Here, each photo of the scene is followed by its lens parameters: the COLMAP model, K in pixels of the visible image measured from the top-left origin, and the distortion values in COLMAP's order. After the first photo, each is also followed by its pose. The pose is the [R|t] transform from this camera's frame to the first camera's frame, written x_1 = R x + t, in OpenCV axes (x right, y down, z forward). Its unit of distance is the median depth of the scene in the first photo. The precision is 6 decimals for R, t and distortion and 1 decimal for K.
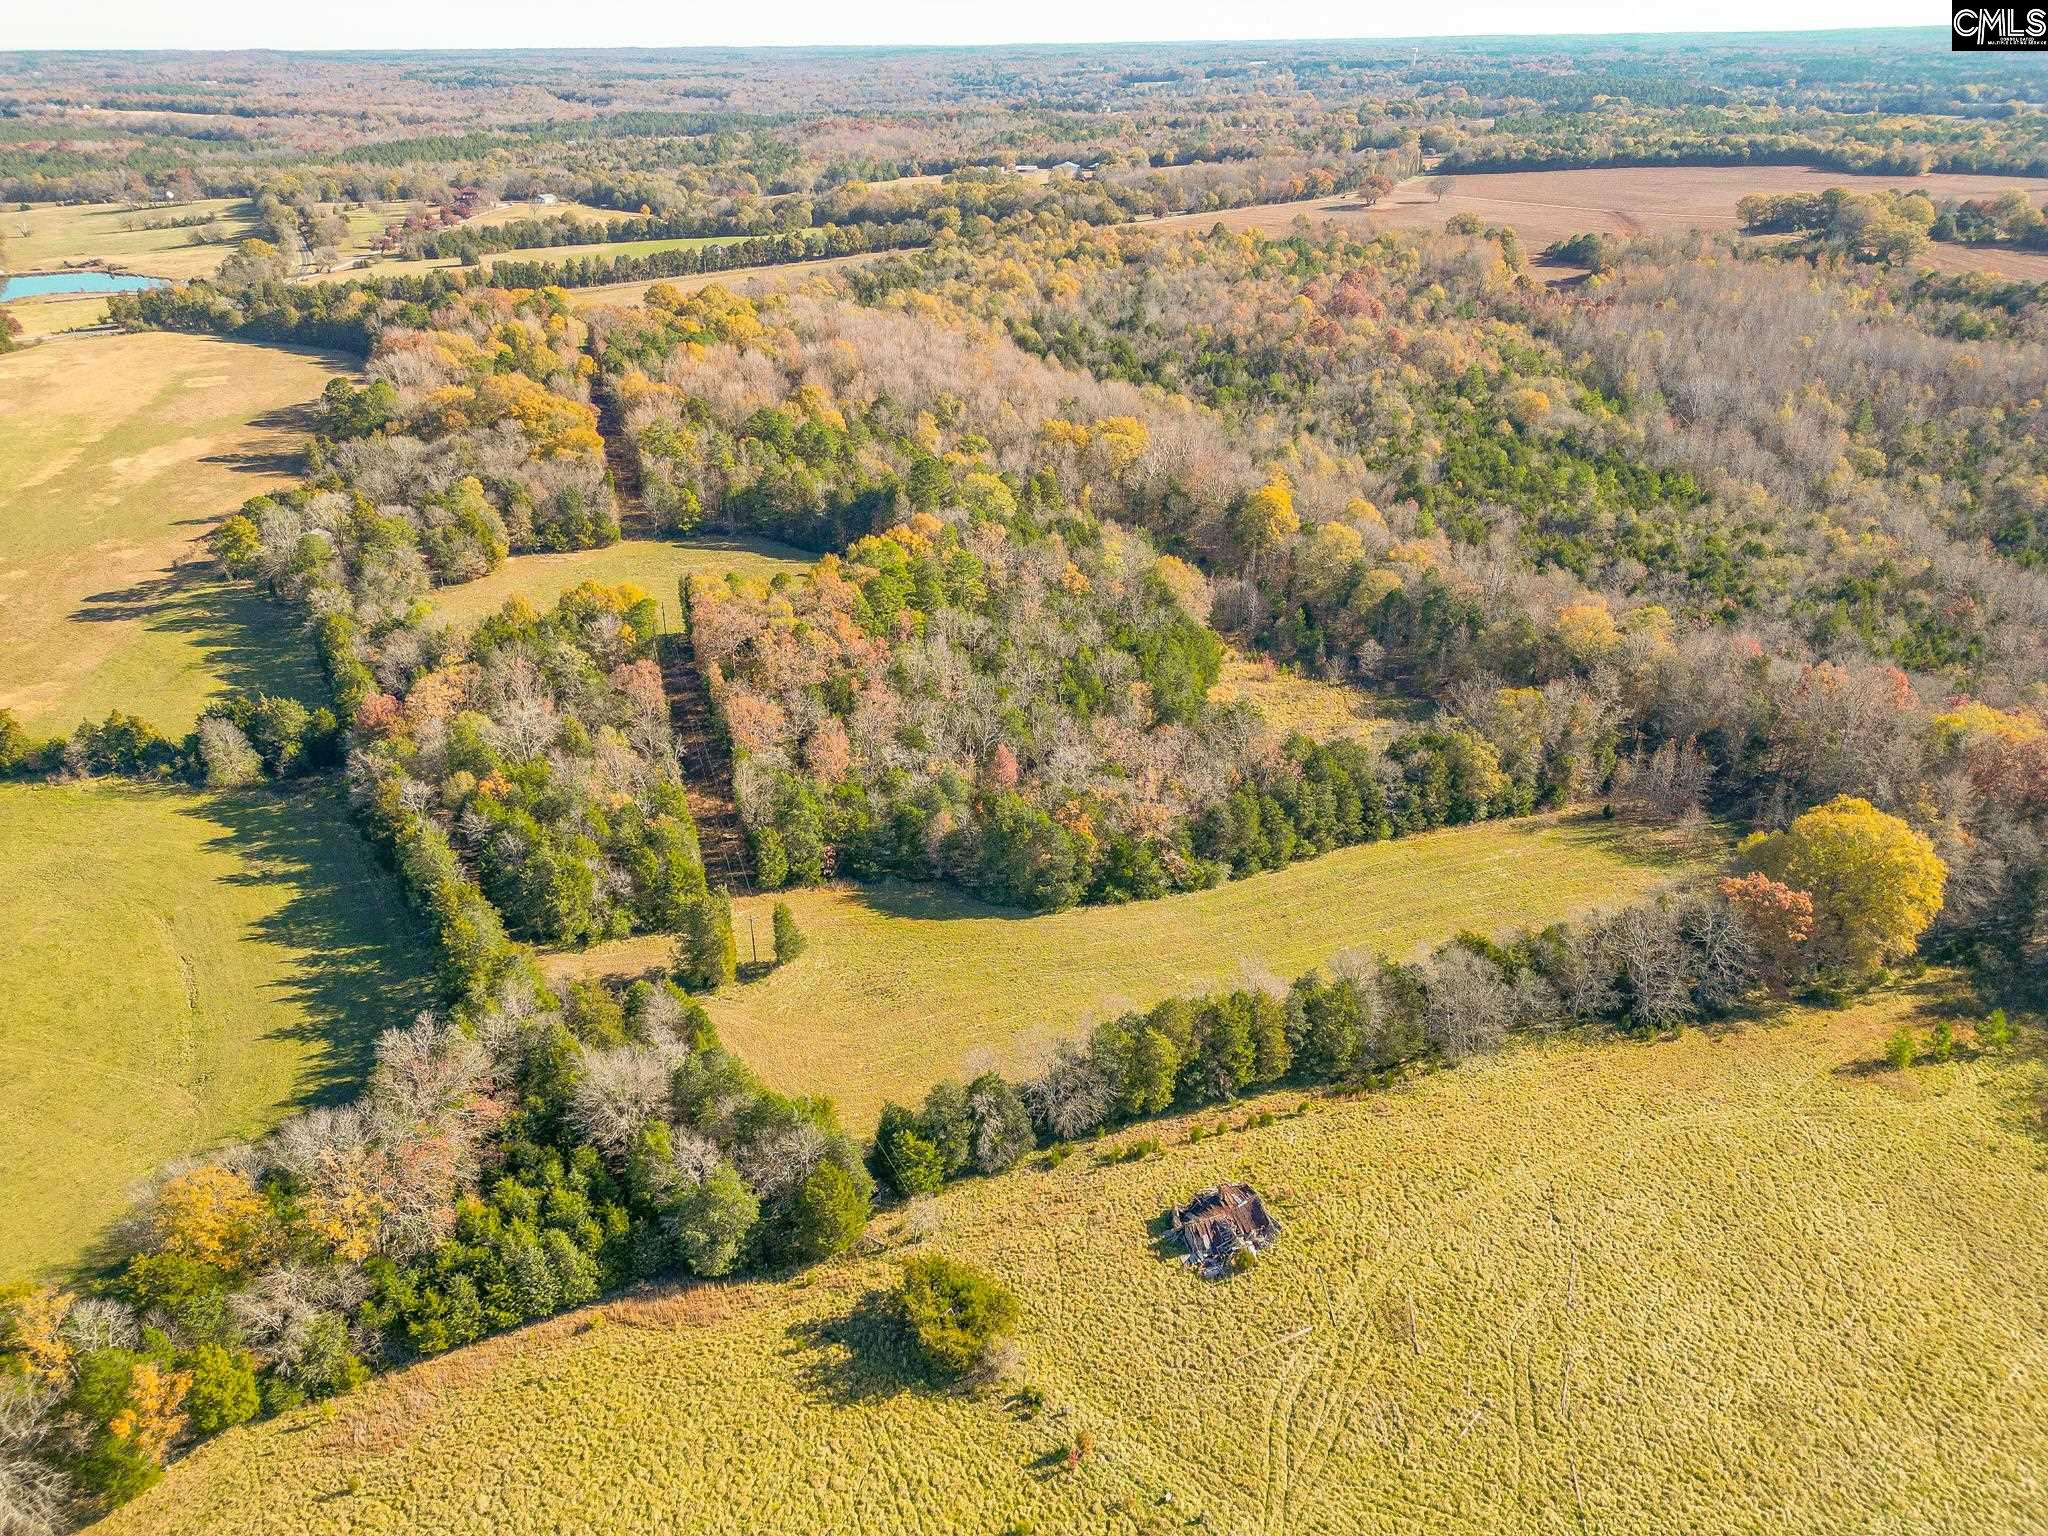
lens RADIAL K [[1426.7, 0, 1016.2], [0, 1426.7, 782.6], [0, 0, 1]] dist [0.073369, -0.061239]
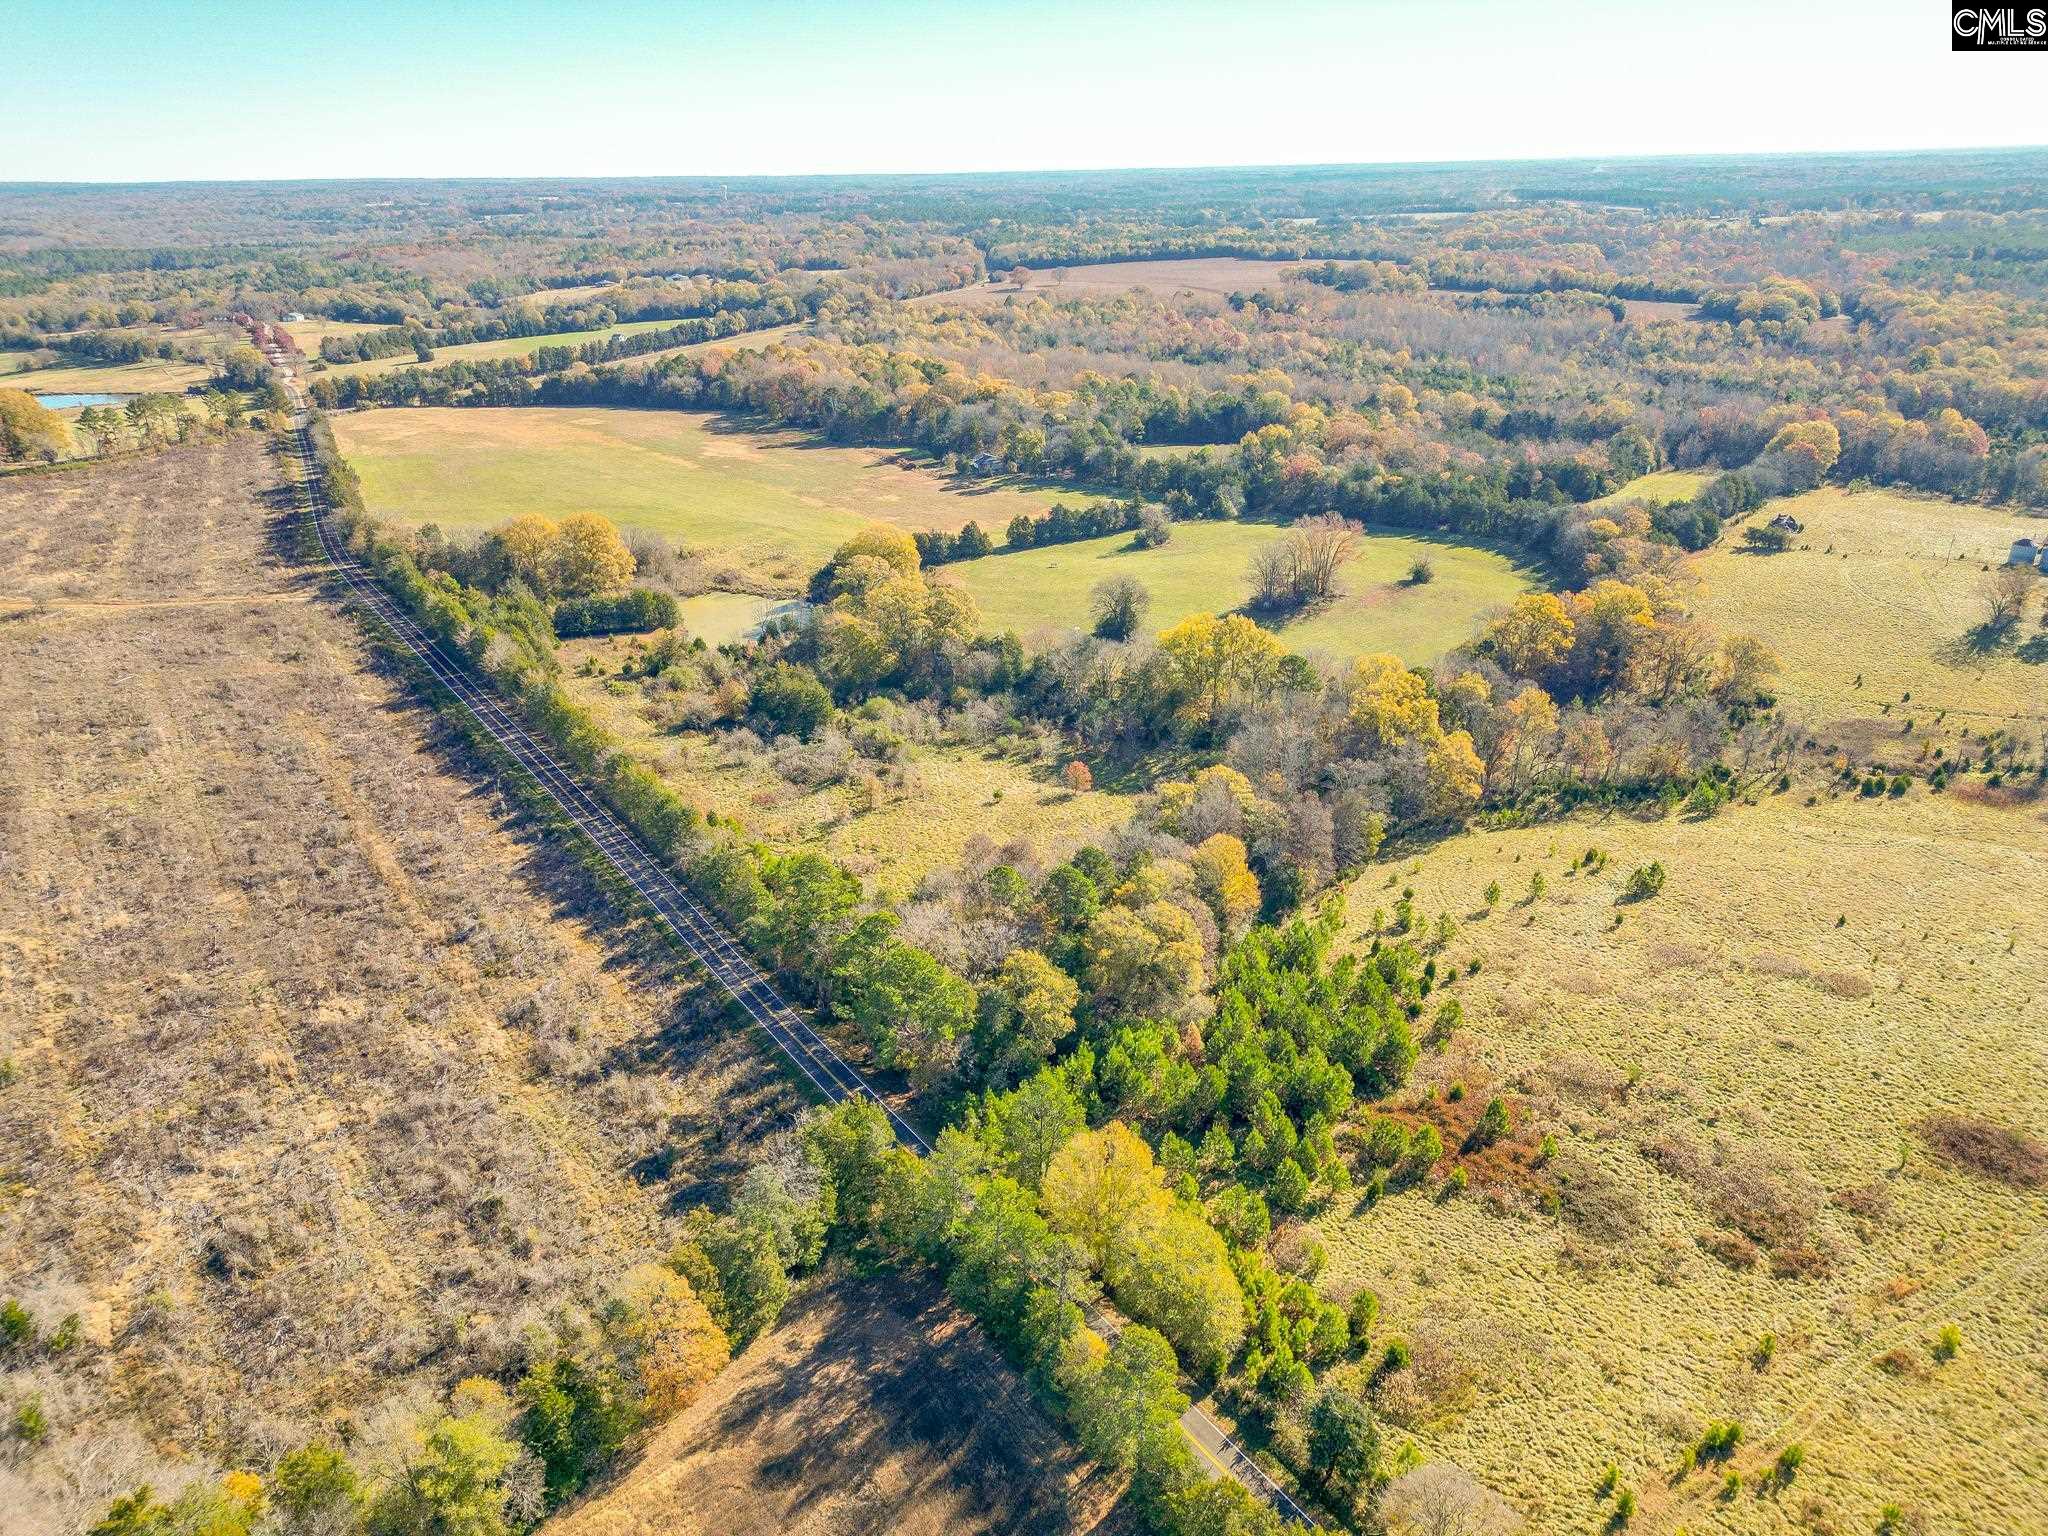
lens RADIAL K [[1426.7, 0, 1022.0], [0, 1426.7, 771.5], [0, 0, 1]] dist [0.073369, -0.061239]
pose [[0.871495, -0.193197, 0.450746, -0.369546], [0.230624, 0.972610, -0.029023, 0.070634], [-0.432793, 0.129246, 0.892180, -0.130362]]
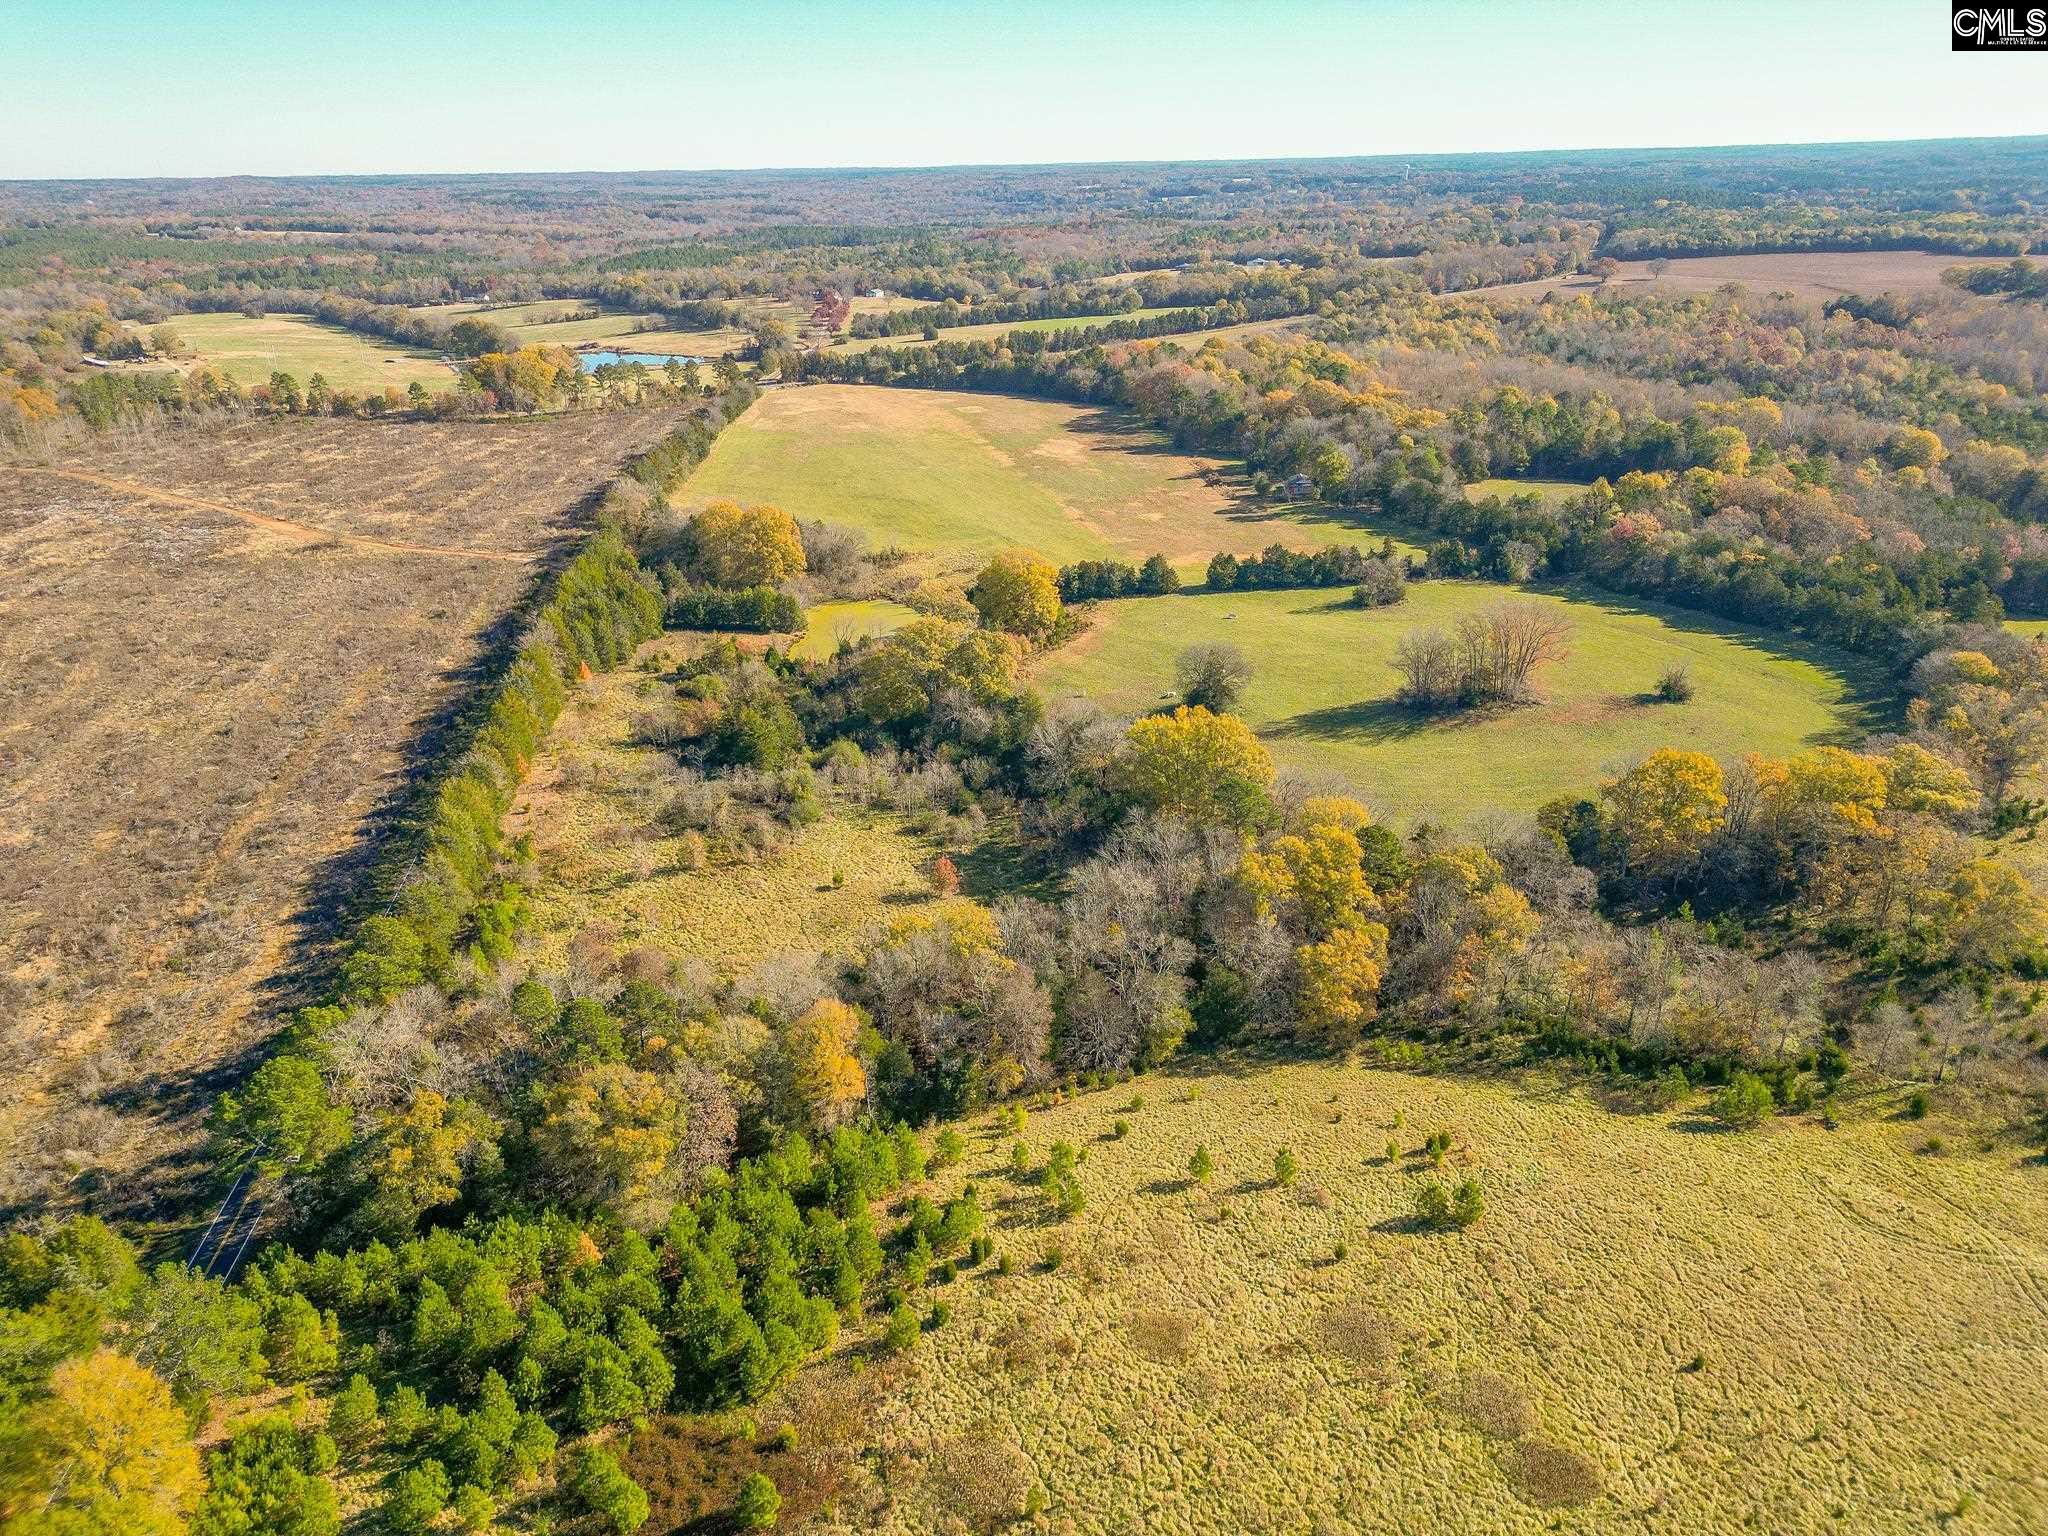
lens RADIAL K [[1426.7, 0, 1016.9], [0, 1426.7, 773.3], [0, 0, 1]] dist [0.073369, -0.061239]
pose [[0.998695, -0.026871, 0.043429, -0.247931], [0.029984, 0.996903, -0.072700, 0.067029], [-0.041341, 0.073907, 0.996408, -0.125704]]
